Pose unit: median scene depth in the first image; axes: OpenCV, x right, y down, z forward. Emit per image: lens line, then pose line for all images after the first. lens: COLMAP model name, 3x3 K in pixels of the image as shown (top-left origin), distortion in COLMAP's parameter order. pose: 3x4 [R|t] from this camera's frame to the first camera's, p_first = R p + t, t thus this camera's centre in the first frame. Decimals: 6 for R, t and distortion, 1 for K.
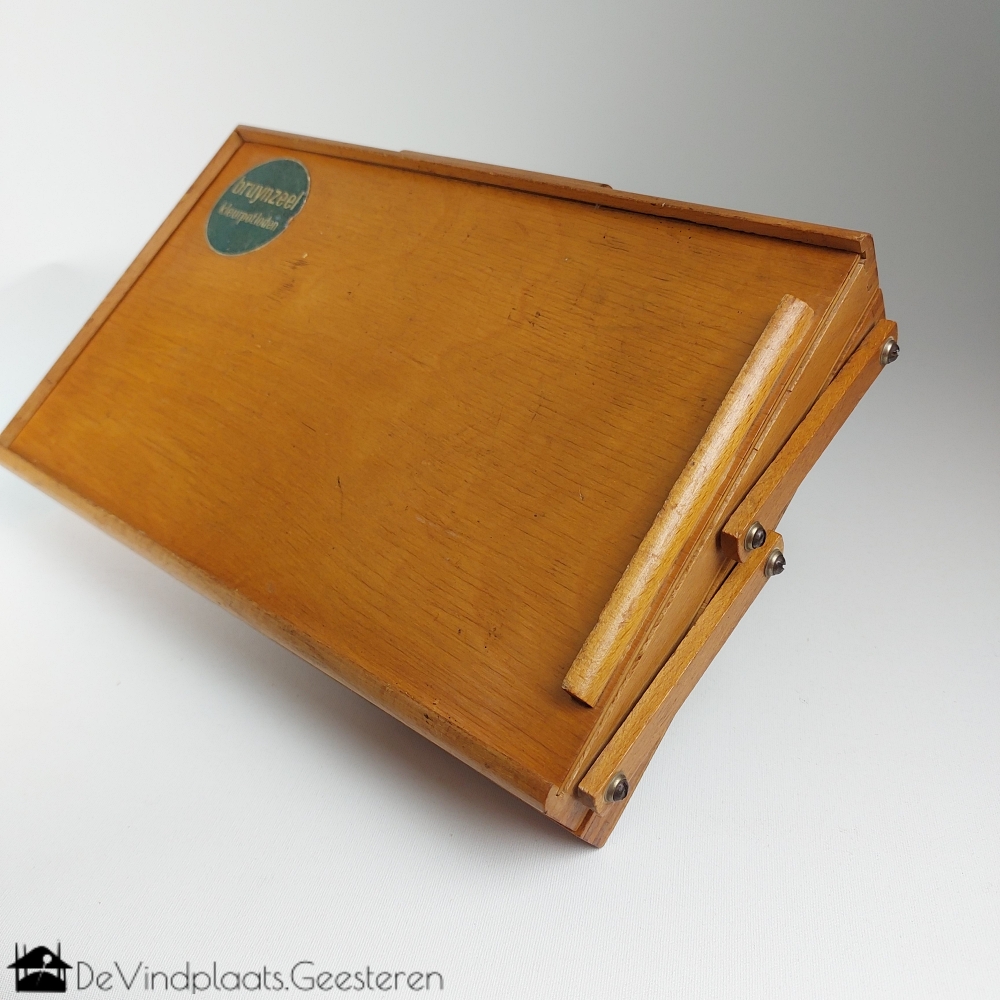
lens RADIAL K [[966.0, 0, 501.1], [0, 966.0, 512.6], [0, 0, 1]] dist [0.103939, -0.202736]
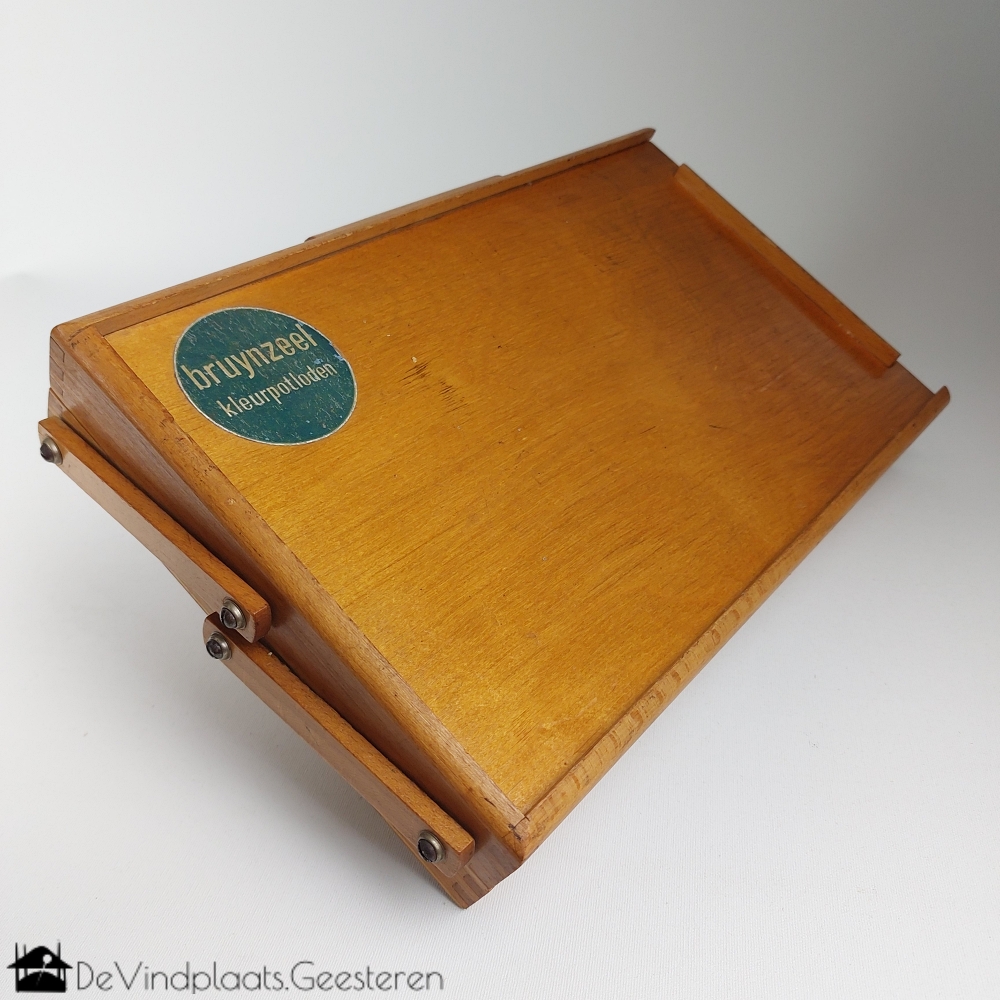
lens RADIAL K [[966.0, 0, 501.1], [0, 966.0, 512.6], [0, 0, 1]] dist [0.103939, -0.202736]
pose [[-0.019403, -0.472314, 0.881217, -1.032902], [0.605463, 0.695842, 0.386288, -0.469282], [-0.795637, 0.541039, 0.272467, 0.838712]]
